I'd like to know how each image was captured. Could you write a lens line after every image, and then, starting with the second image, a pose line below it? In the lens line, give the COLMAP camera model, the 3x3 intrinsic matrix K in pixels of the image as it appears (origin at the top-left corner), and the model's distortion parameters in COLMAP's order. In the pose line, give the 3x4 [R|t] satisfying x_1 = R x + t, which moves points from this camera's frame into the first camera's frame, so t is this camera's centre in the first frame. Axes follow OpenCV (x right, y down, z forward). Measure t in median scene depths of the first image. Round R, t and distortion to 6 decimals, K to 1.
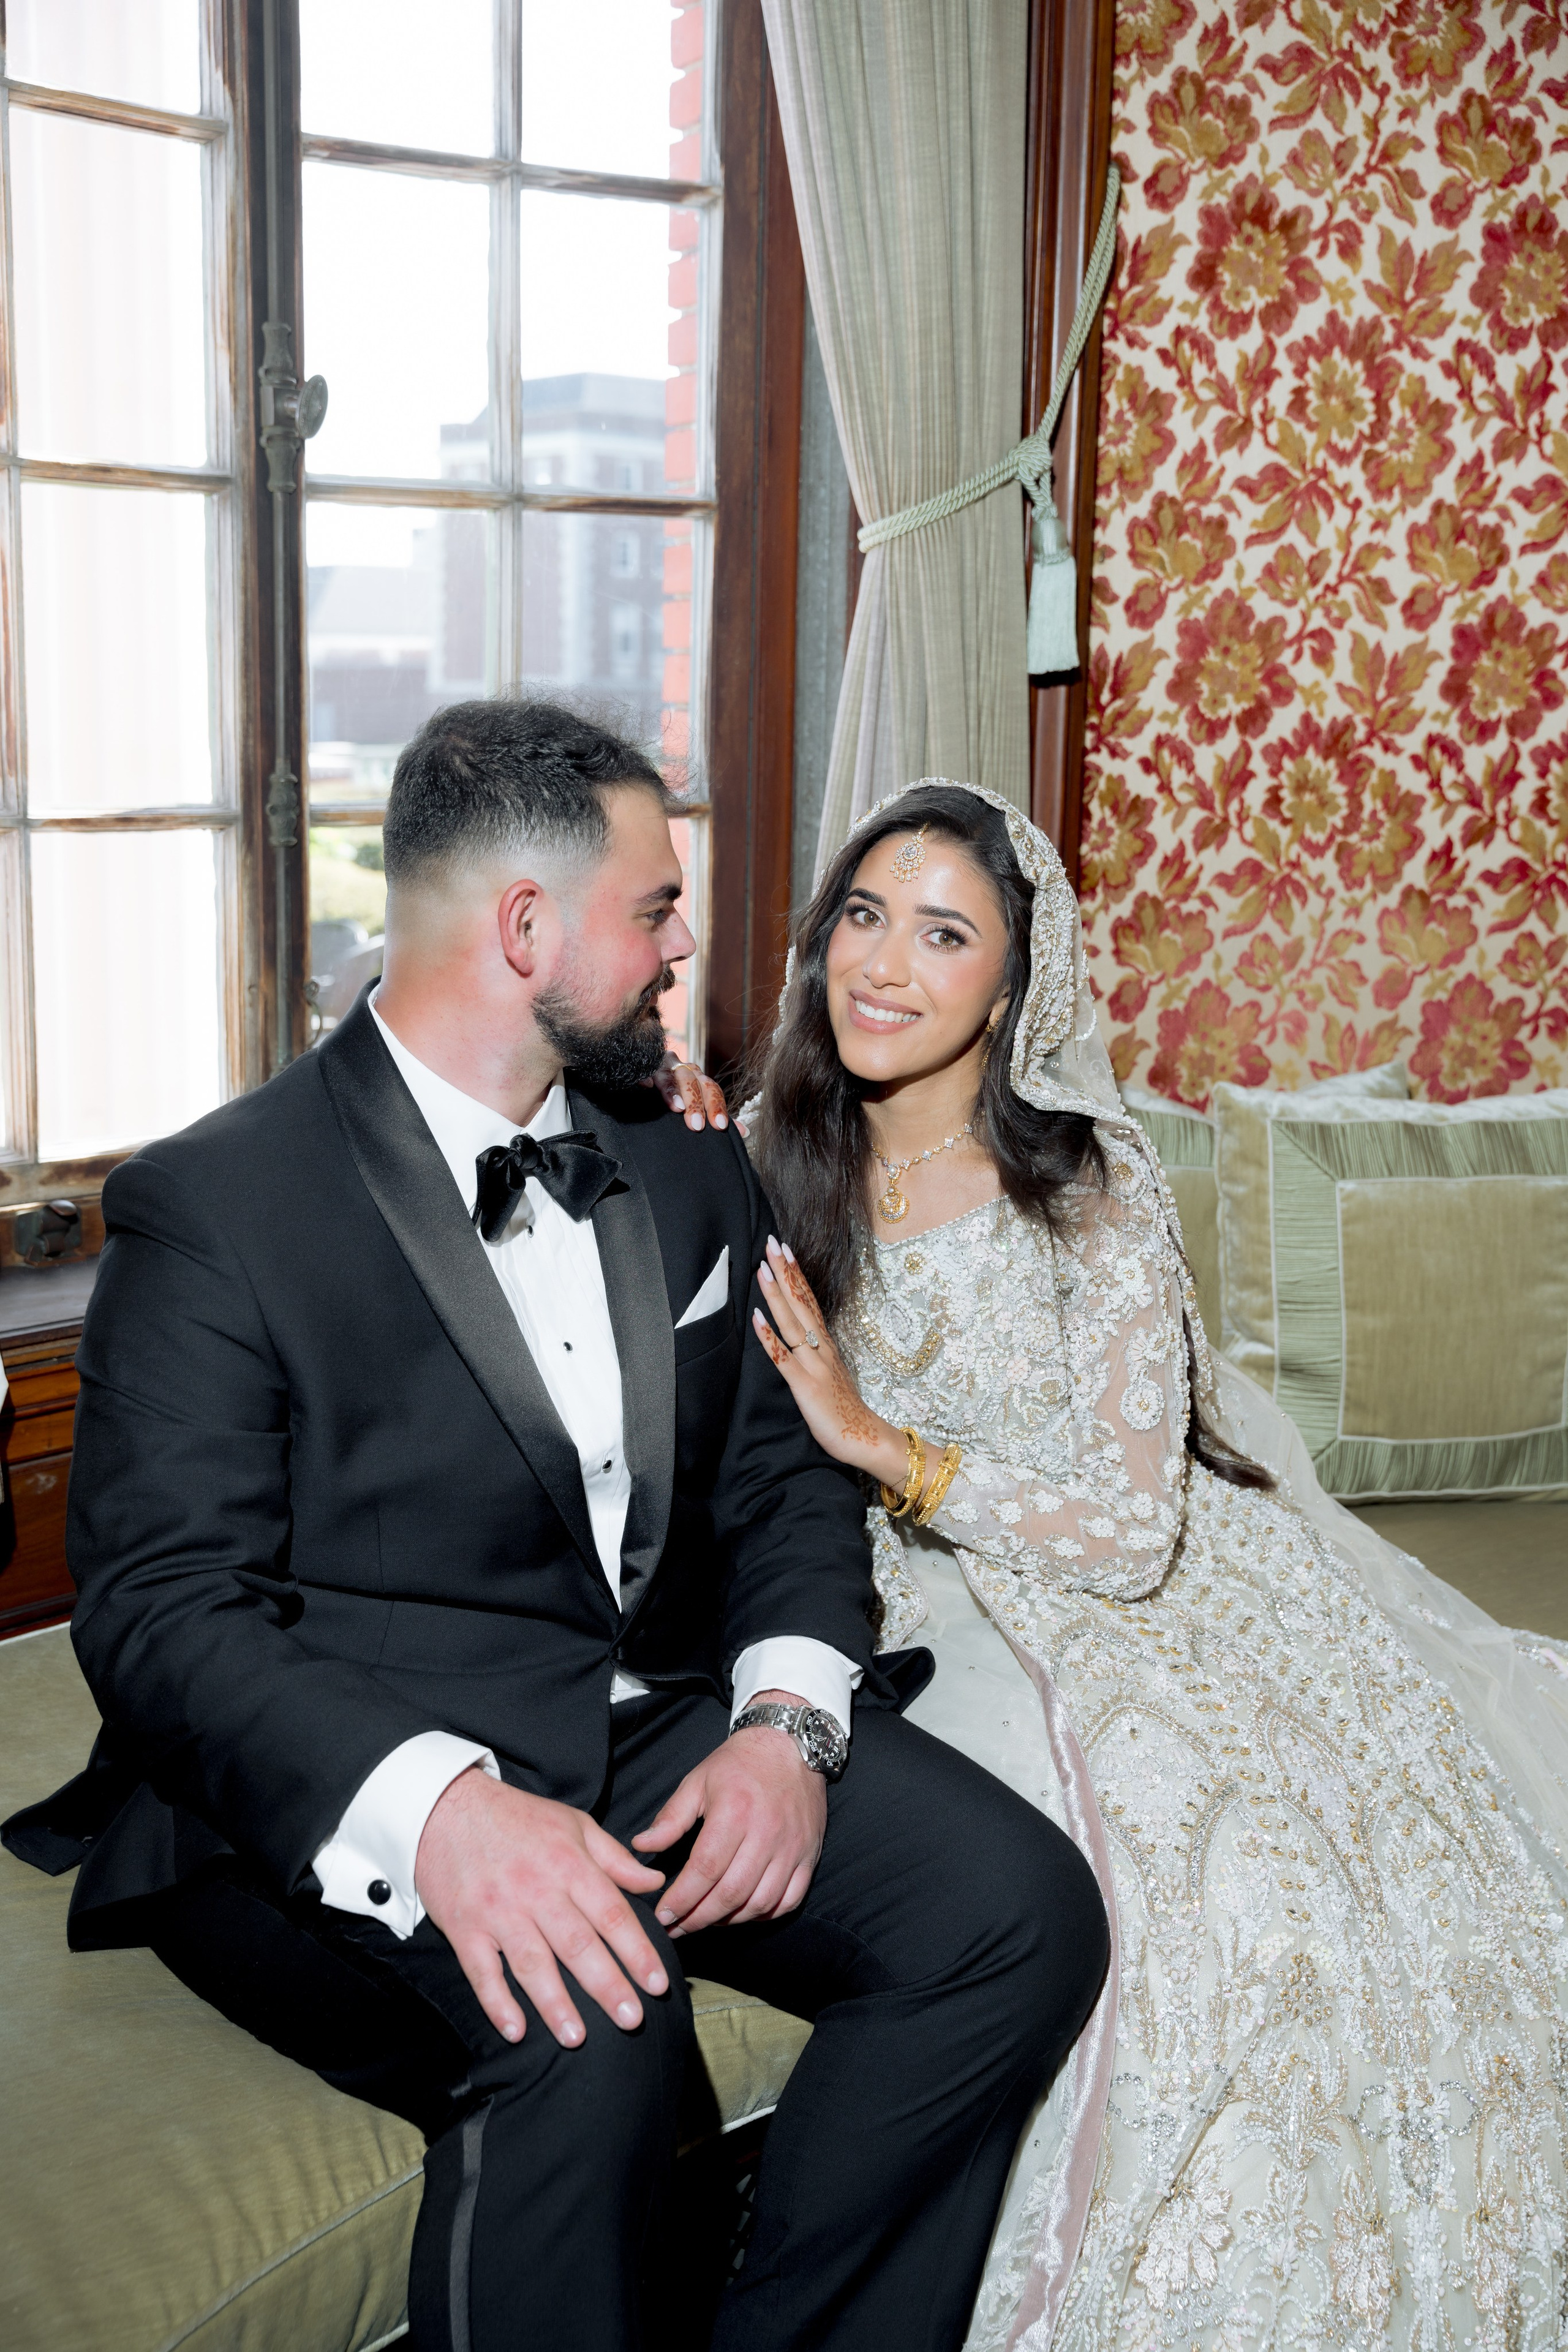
lens RADIAL K [[2750.6, 0, 778.0], [0, 2750.6, 1174.7], [0, 0, 1]] dist [0.008127, 0.000000]
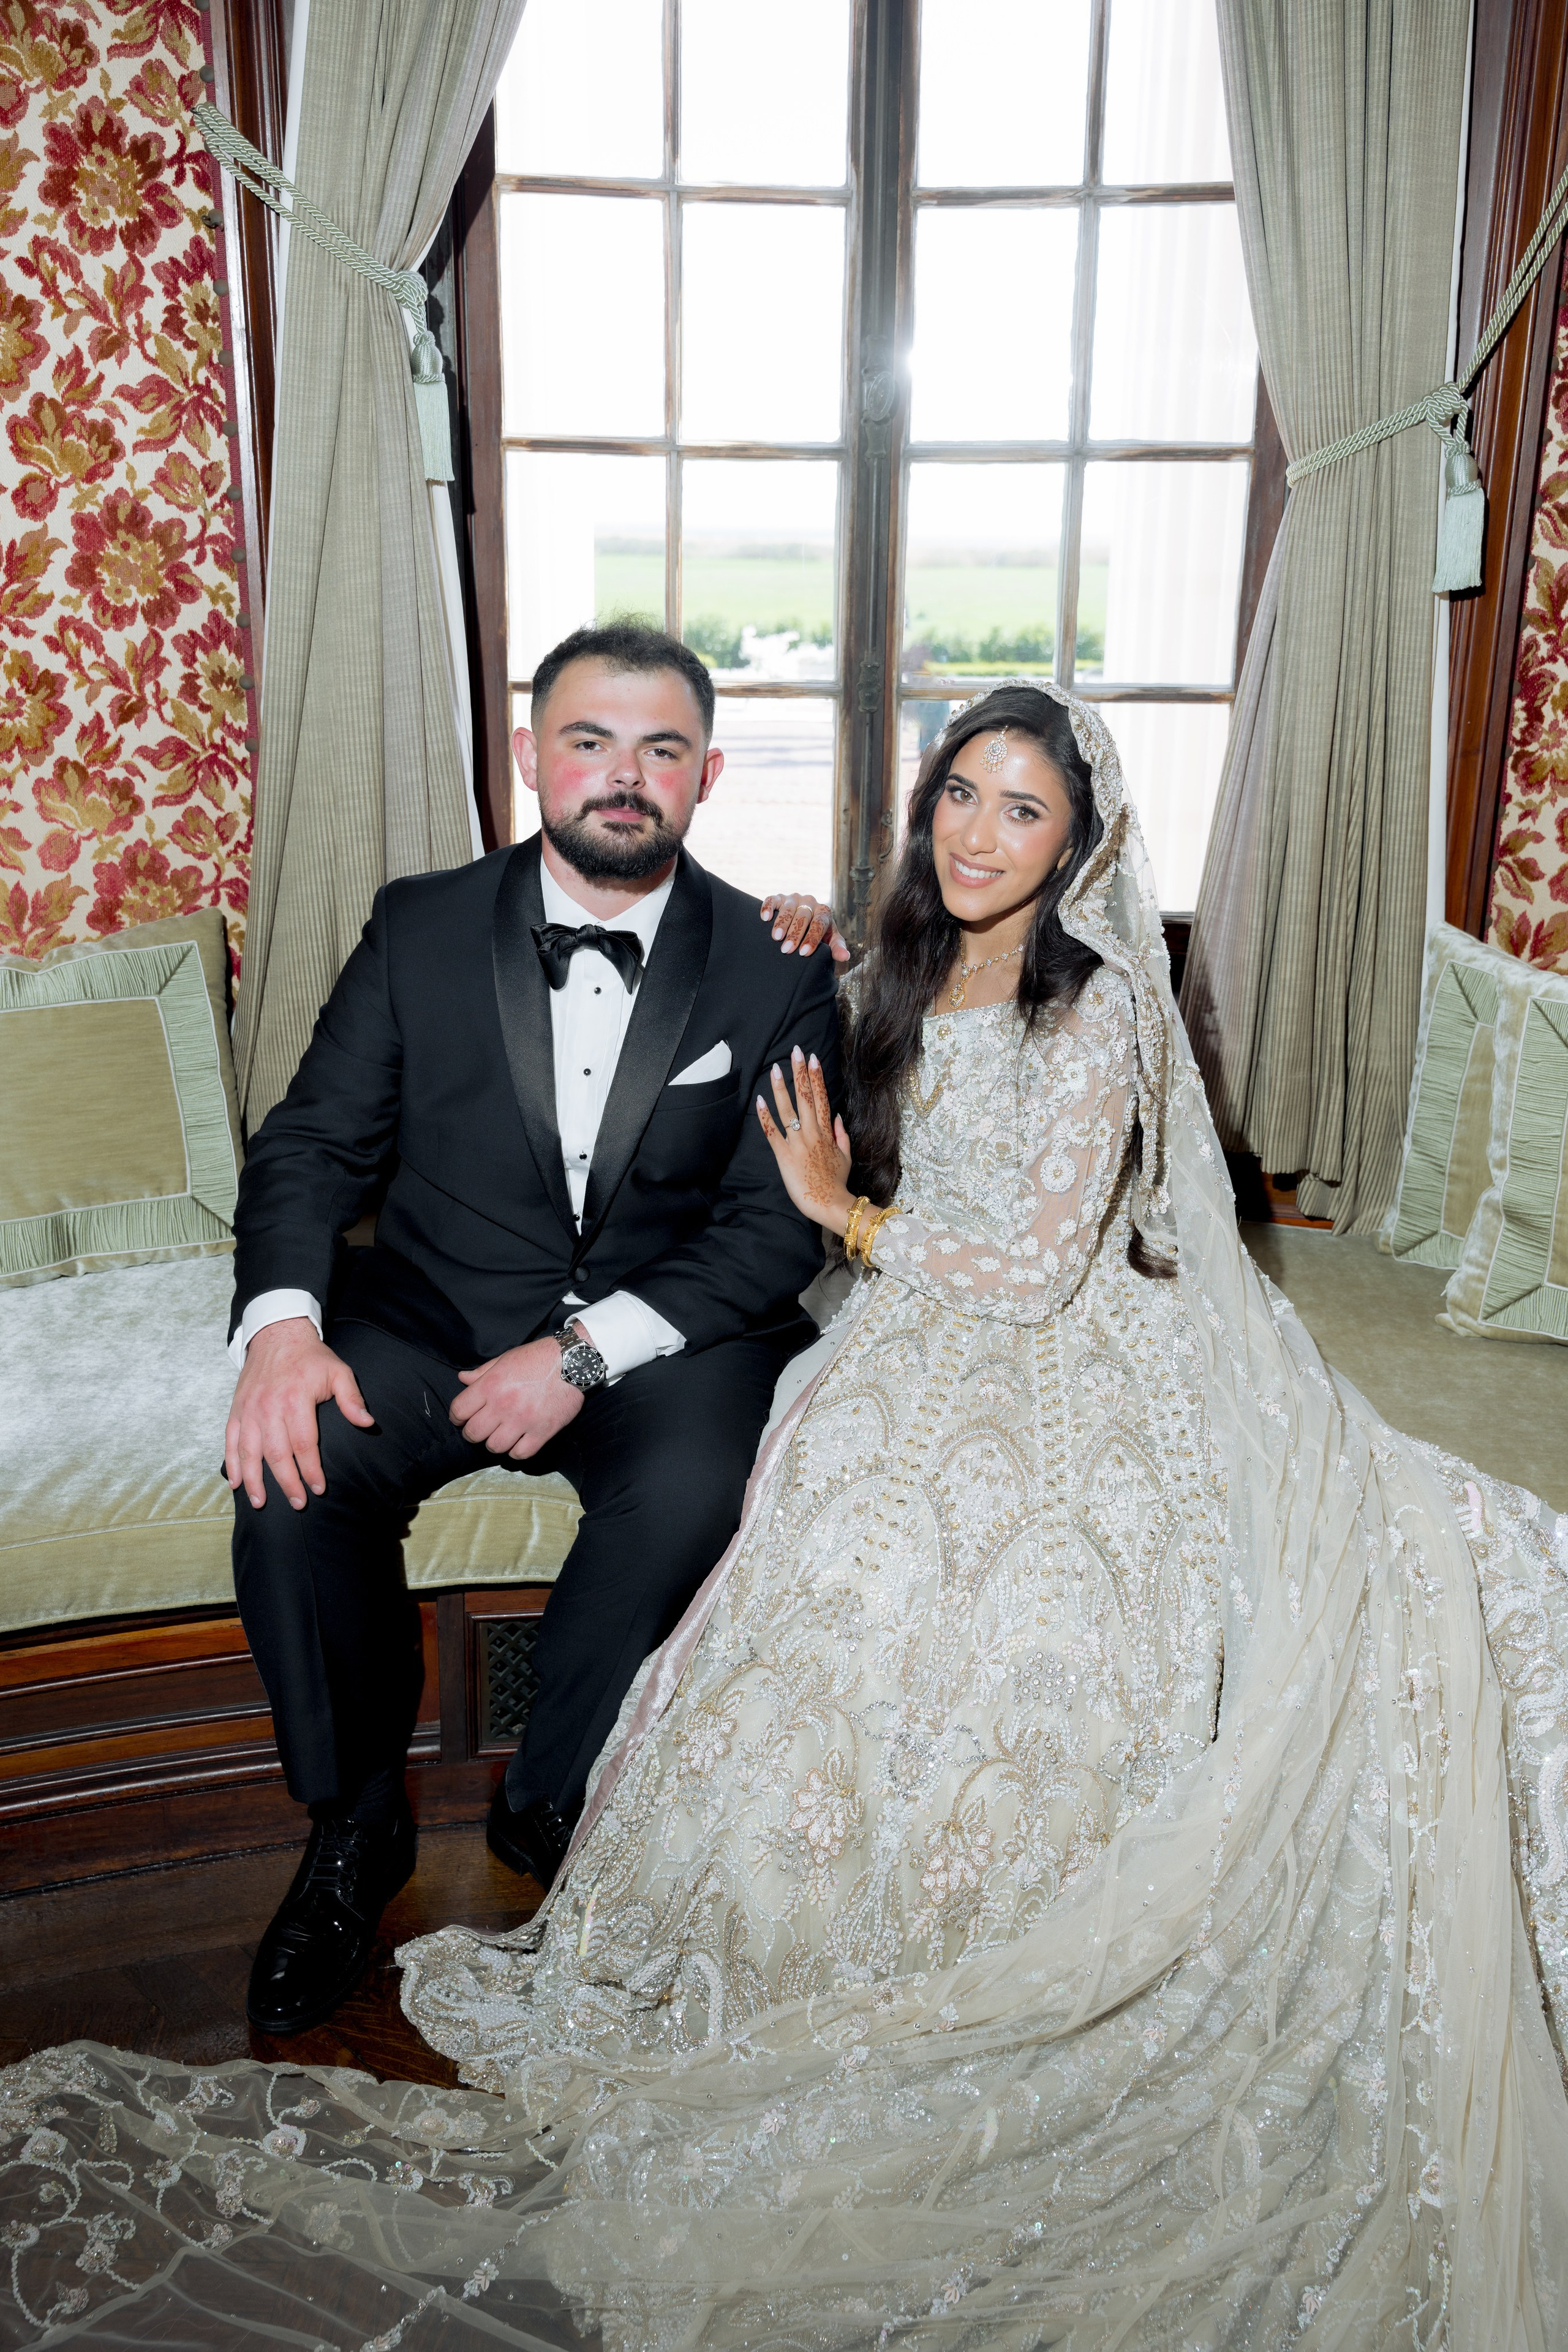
lens RADIAL K [[2063.5, 0, 771.4], [0, 2063.5, 1179.4], [0, 0, 1]] dist [-0.015439, 0.010187]
pose [[0.739264, 0.193549, -0.645002, 0.477051], [-0.115529, 0.980058, 0.161678, -0.044624], [0.663432, -0.045006, 0.746882, 0.142285]]
